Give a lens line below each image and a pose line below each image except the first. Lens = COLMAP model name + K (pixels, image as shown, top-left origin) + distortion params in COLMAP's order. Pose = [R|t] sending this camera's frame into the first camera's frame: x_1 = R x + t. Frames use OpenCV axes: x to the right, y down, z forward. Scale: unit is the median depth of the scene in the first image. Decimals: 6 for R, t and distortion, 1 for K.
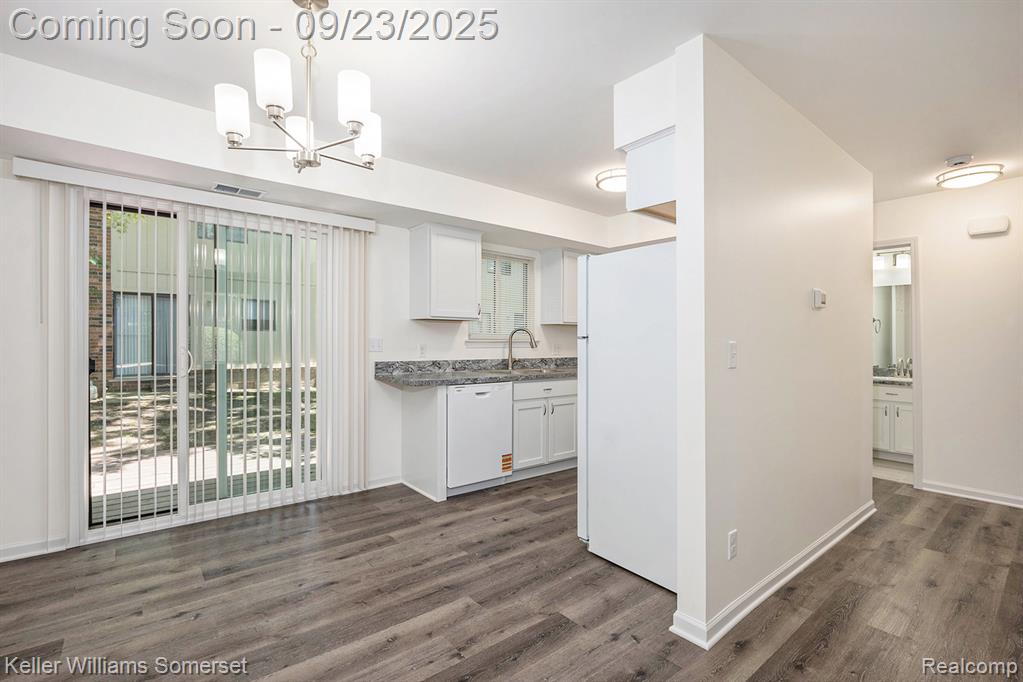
lens RADIAL K [[460.0, 0, 513.7], [0, 460.0, 340.6], [0, 0, 1]] dist [0.000215, 0.000001]
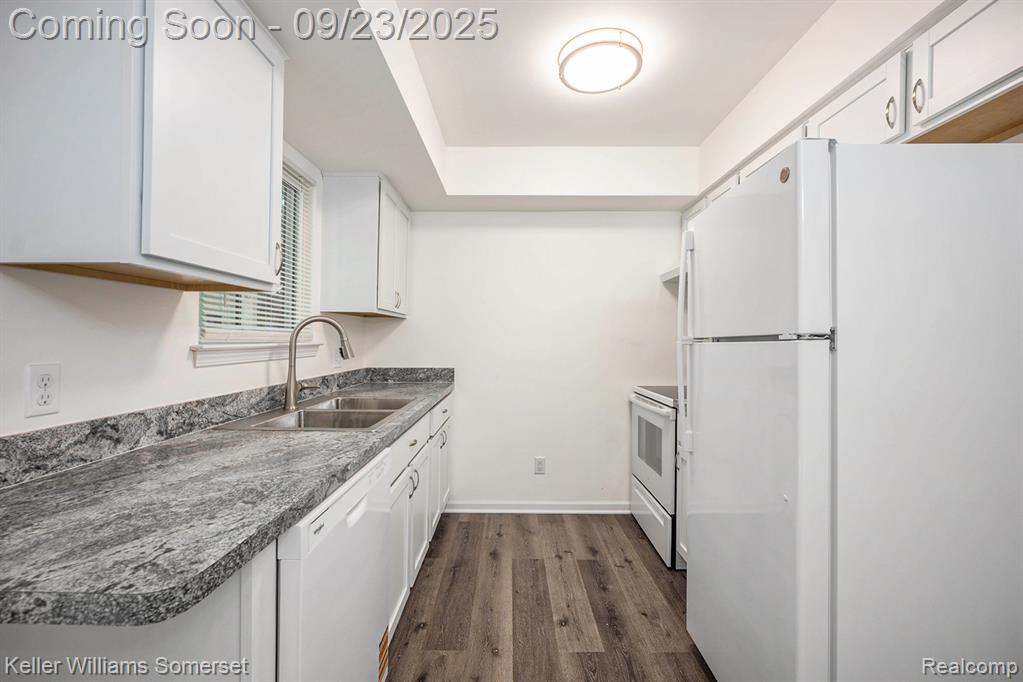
lens RADIAL K [[423.8, 0, 511.4], [0, 423.8, 339.8], [0, 0, 1]] dist [-0.001781, 0.000040]
pose [[0.630161, -0.006378, 0.776438, -0.201661], [0.003387, 0.999979, 0.005465, -0.005873], [-0.776457, -0.000814, 0.630170, 0.603577]]
